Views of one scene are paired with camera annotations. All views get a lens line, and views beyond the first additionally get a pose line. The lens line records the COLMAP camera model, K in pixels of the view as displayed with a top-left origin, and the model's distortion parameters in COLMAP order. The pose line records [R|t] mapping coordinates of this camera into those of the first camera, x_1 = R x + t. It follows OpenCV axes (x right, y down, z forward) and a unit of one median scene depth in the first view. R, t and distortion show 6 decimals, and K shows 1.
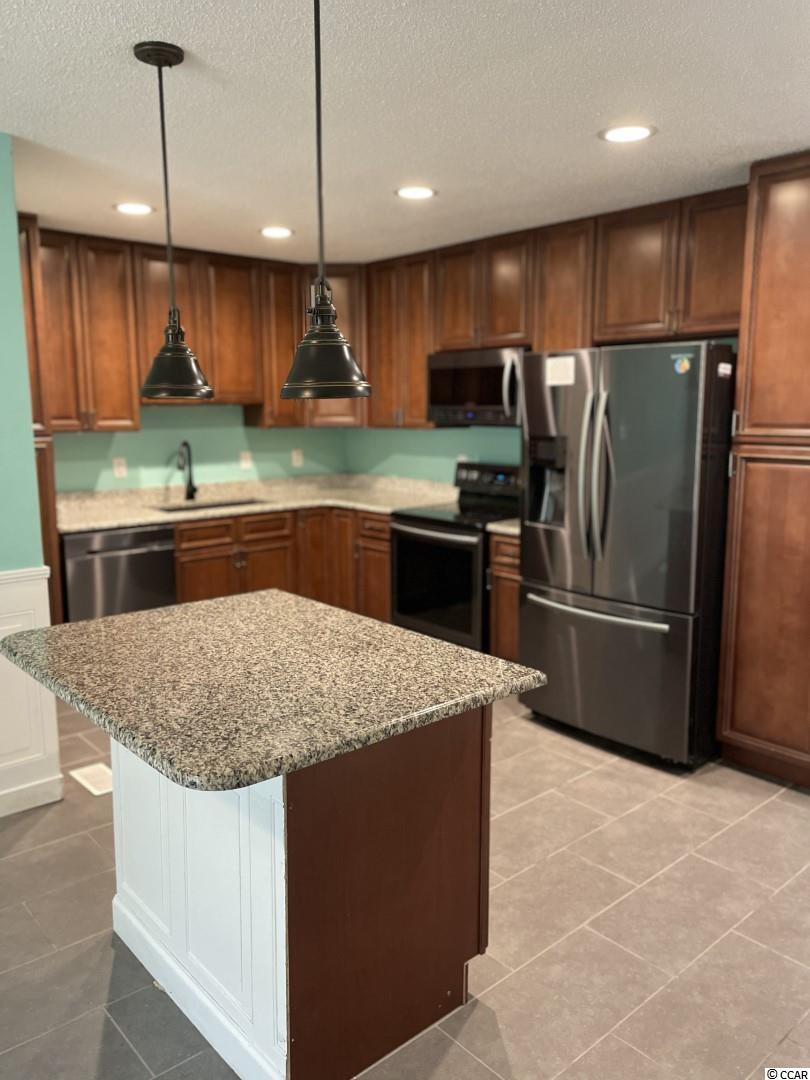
lens RADIAL K [[826.8, 0, 408.4], [0, 826.8, 536.7], [0, 0, 1]] dist [0.063495, -0.004891]
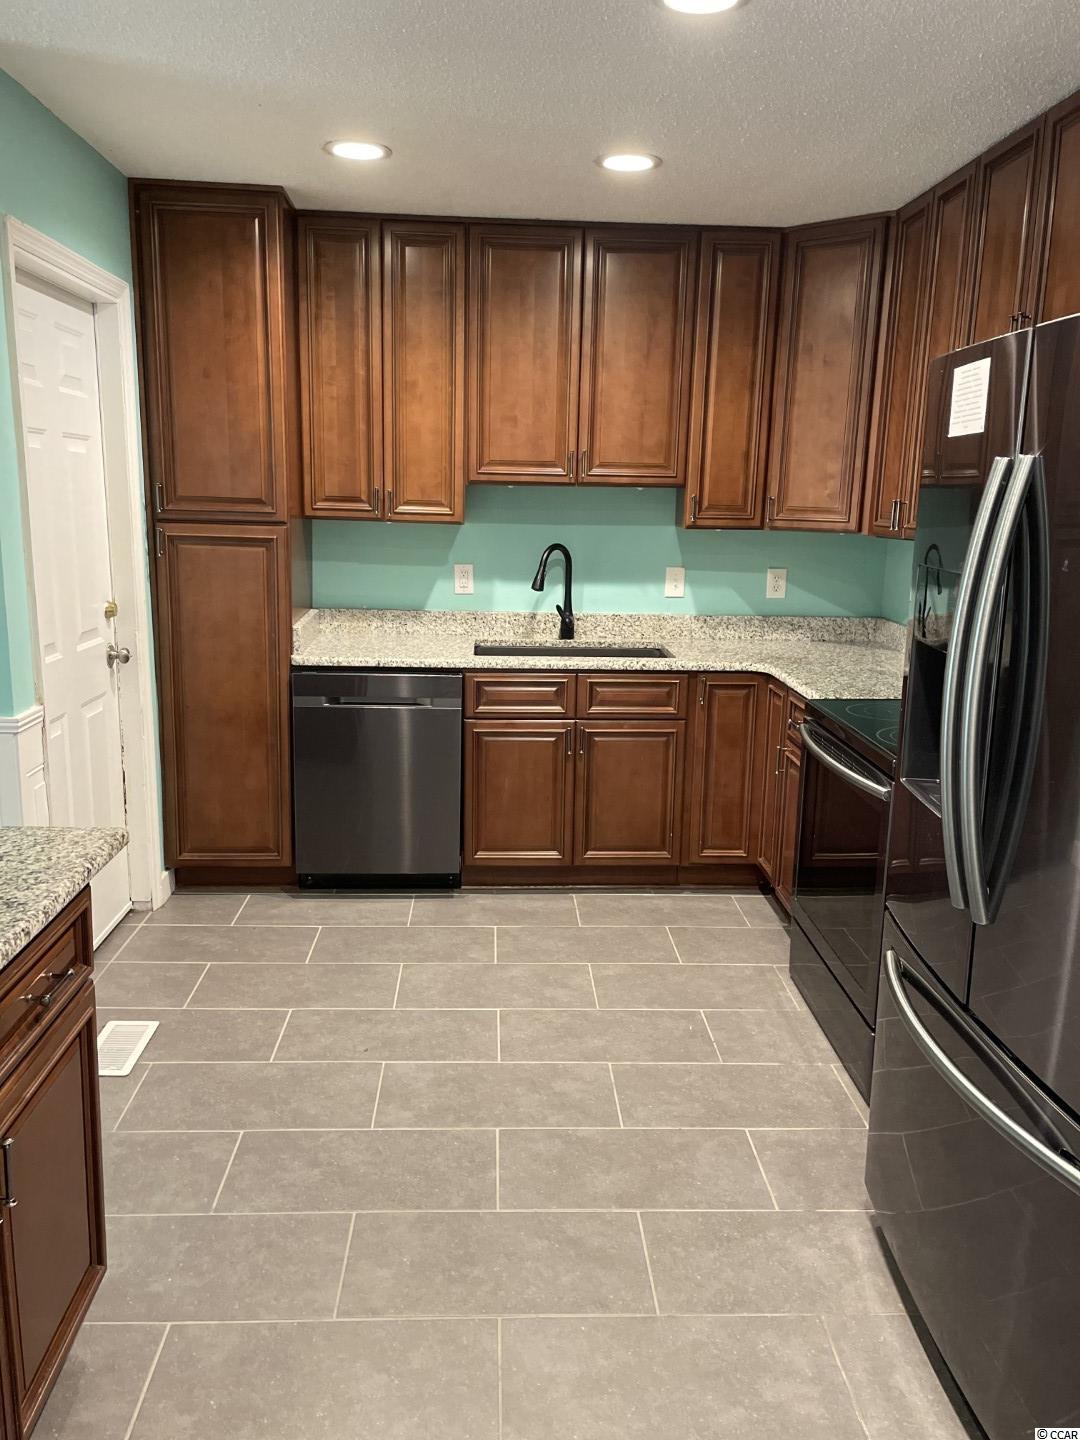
lens RADIAL K [[1102.4, 0, 544.5], [0, 1102.4, 715.5], [0, 0, 1]] dist [0.063495, -0.004891]
pose [[0.766311, 0.145750, -0.625720, 0.267047], [-0.126498, 0.989092, 0.075470, -0.049047], [0.629894, 0.021318, 0.776388, 0.354835]]
